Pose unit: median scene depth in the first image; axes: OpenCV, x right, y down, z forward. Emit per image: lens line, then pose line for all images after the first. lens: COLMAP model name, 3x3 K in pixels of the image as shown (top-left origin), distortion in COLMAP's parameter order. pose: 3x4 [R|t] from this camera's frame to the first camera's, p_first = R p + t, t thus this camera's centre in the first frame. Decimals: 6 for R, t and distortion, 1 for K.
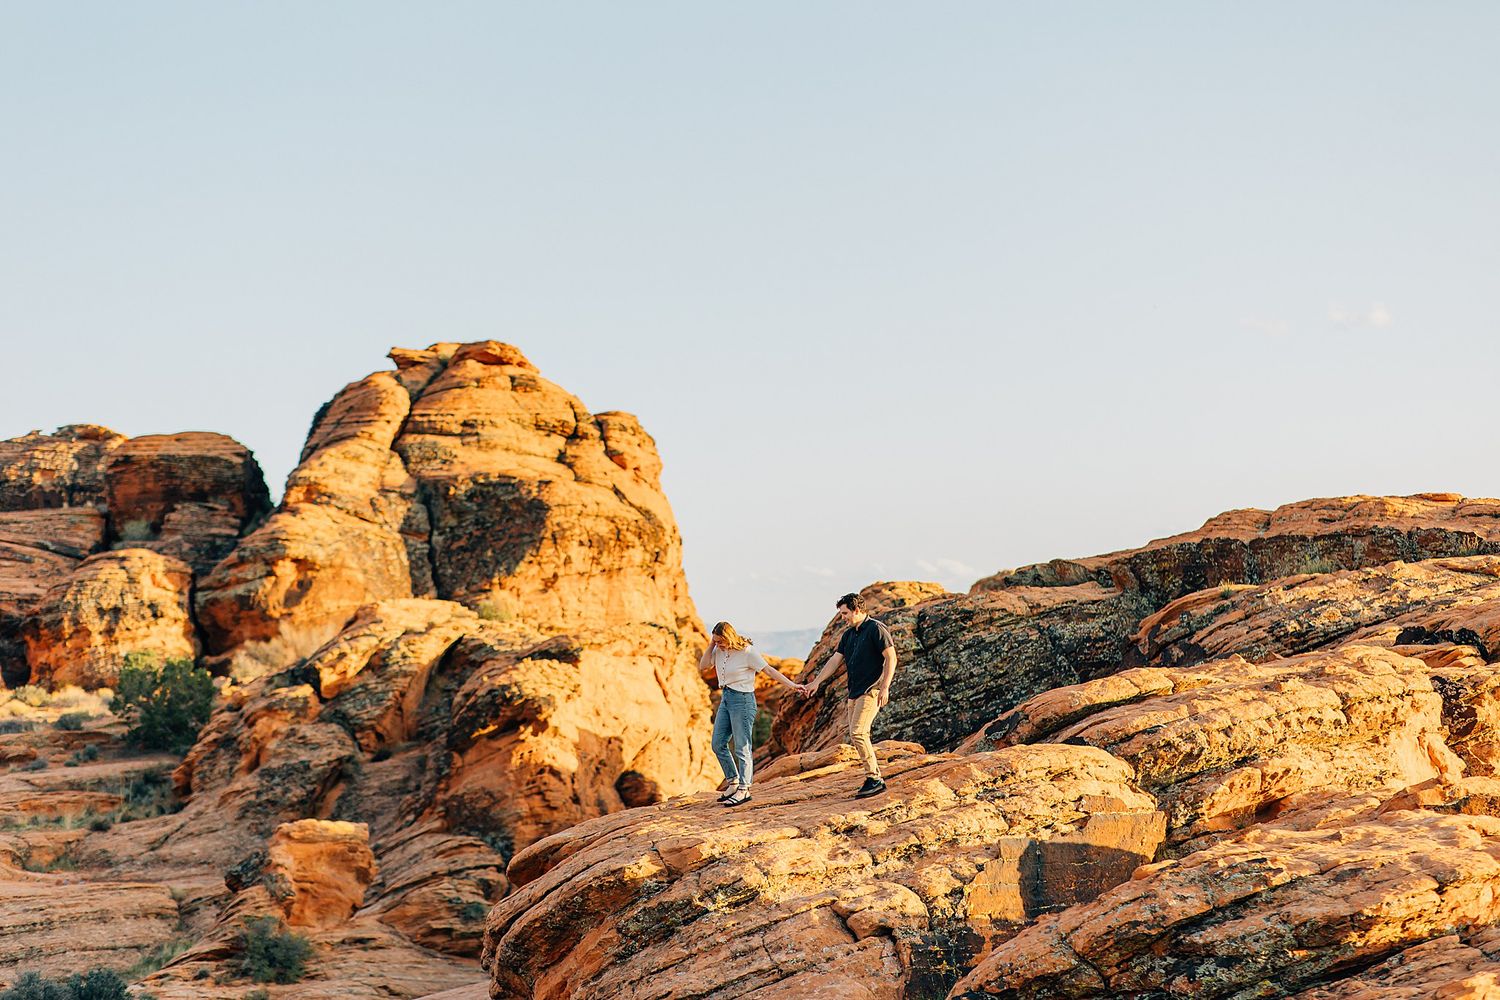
lens RADIAL K [[3628.0, 0, 740.5], [0, 3628.0, 499.8], [0, 0, 1]] dist [-0.026303, 0.000000]
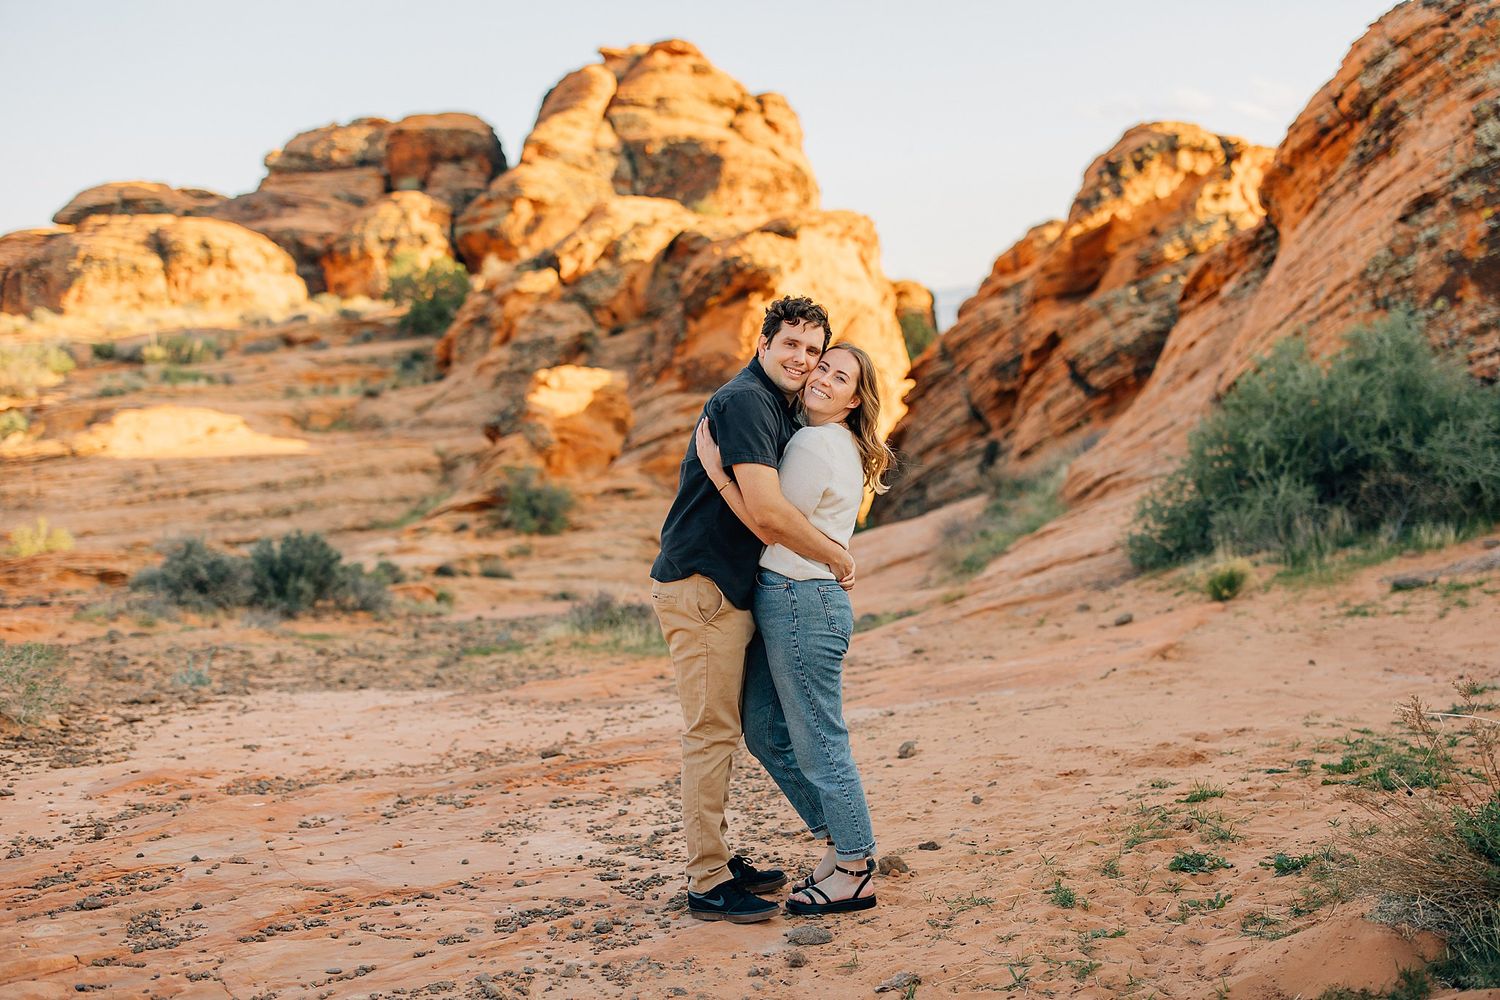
lens RADIAL K [[2219.5, 0, 745.5], [0, 2219.5, 502.3], [0, 0, 1]] dist [0.047326, 0.000000]
pose [[0.999700, -0.008268, -0.023072, -0.042678], [0.011090, 0.992097, 0.124983, 0.037019], [0.021856, -0.125202, 0.991891, 0.298924]]
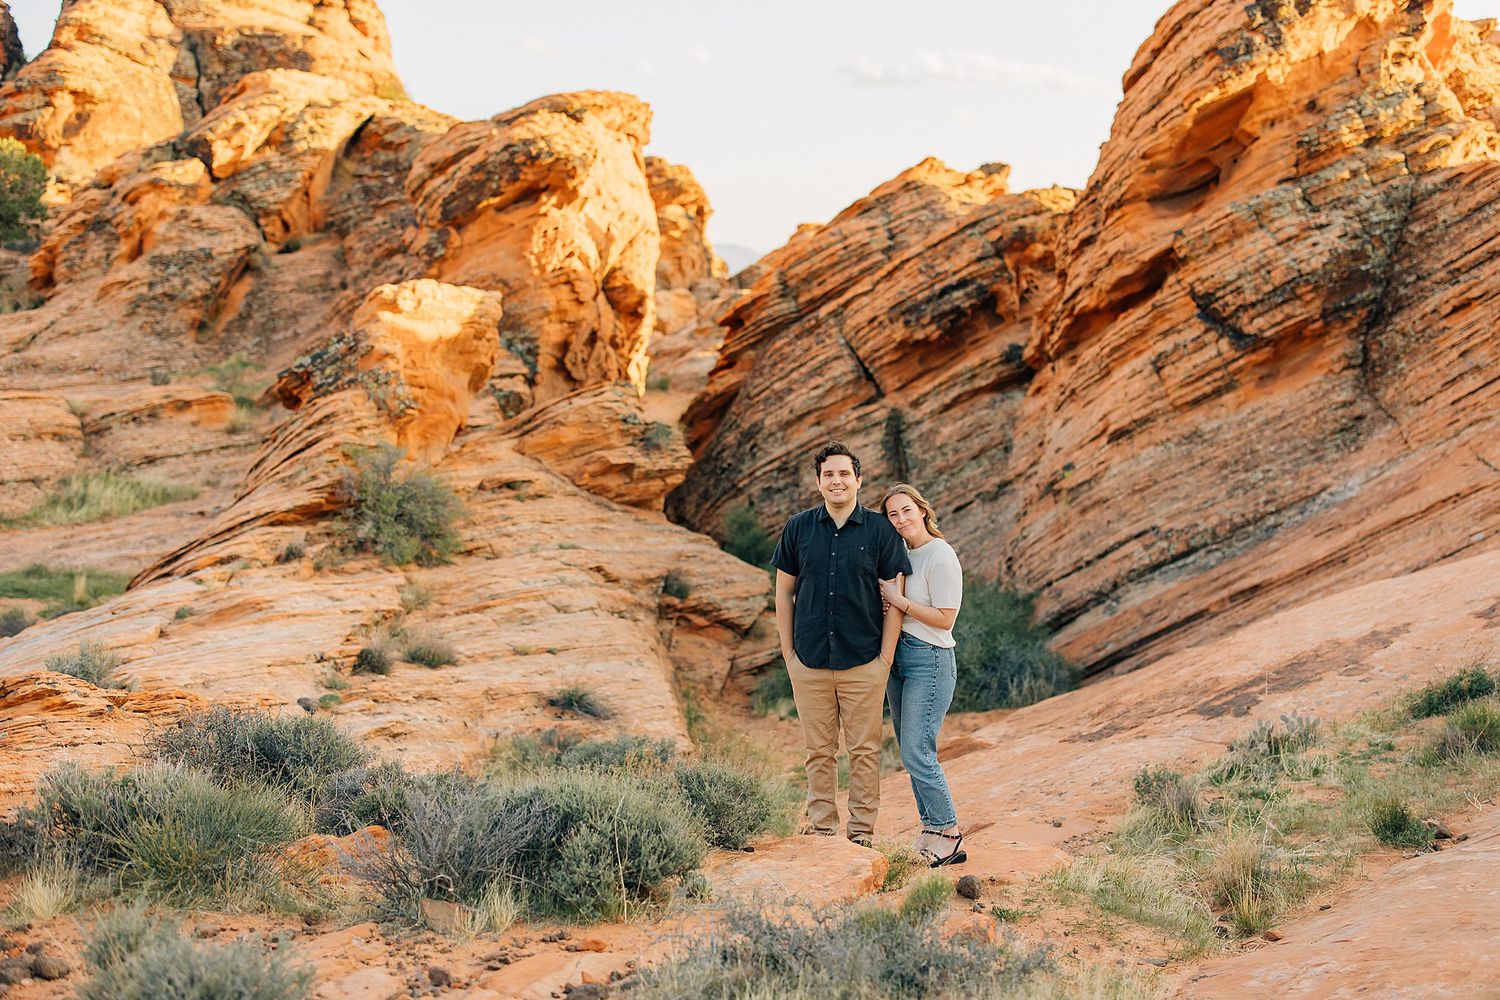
lens RADIAL K [[2219.5, 0, 770.1], [0, 2219.5, 469.3], [0, 0, 1]] dist [0.047326, 0.000000]
pose [[0.973400, 0.004022, 0.229076, -0.109216], [-0.033834, 0.991407, 0.126363, 0.052903], [-0.226599, -0.130752, 0.965172, 0.472304]]
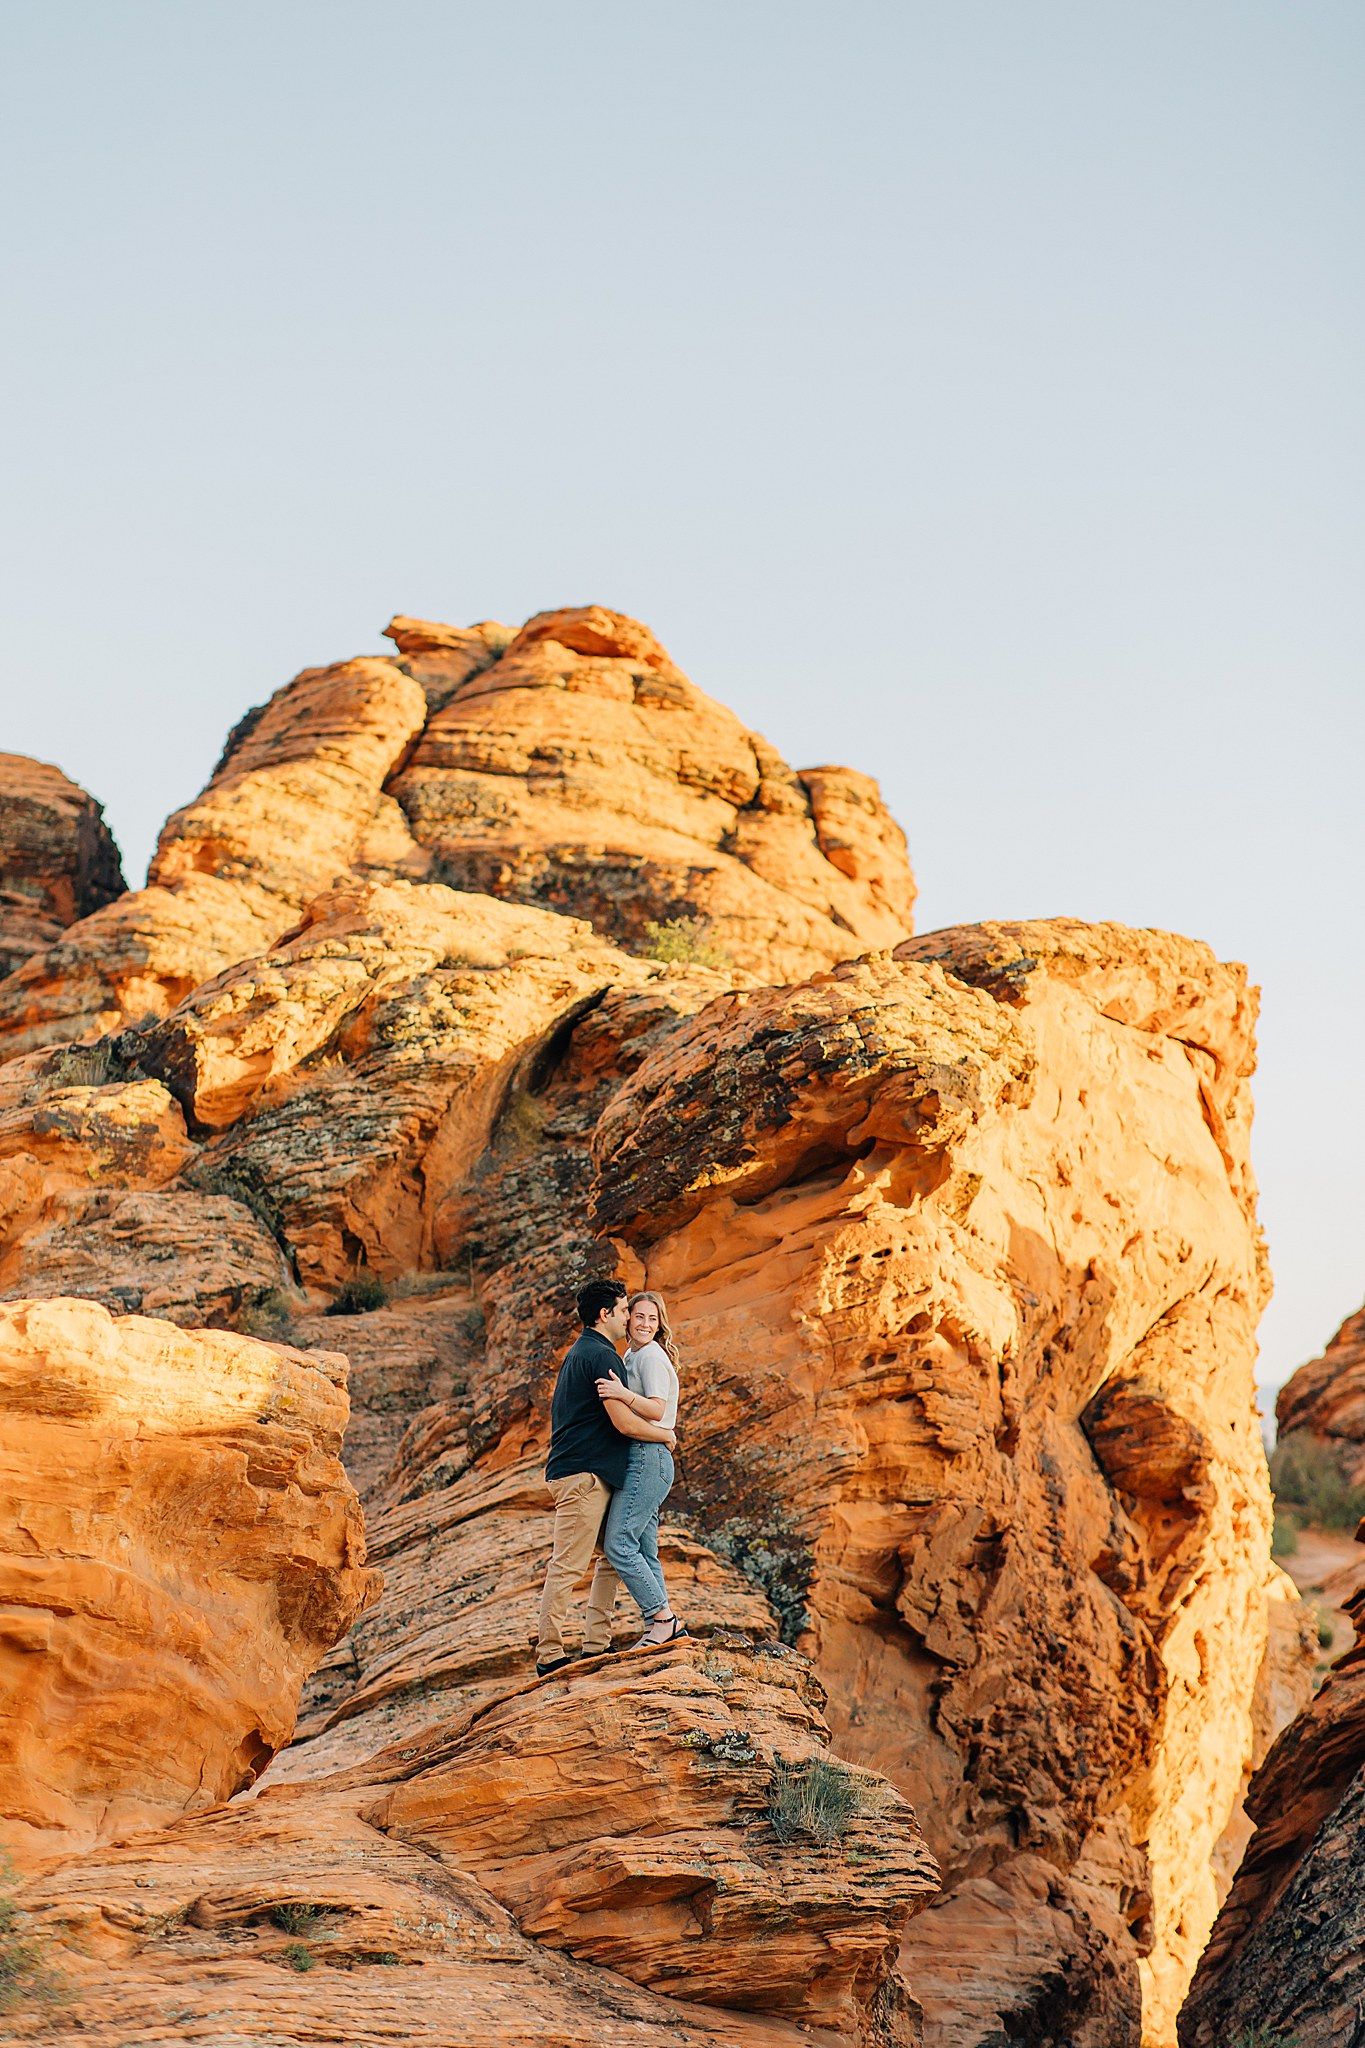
lens RADIAL K [[4953.4, 0, 643.1], [0, 4953.4, 1011.9], [0, 0, 1]] dist [-0.026303, 0.000000]
pose [[0.997060, 0.068702, -0.033944, -0.058419], [-0.069990, 0.996811, -0.038329, 0.059870], [0.031203, 0.040592, 0.998688, 0.537262]]
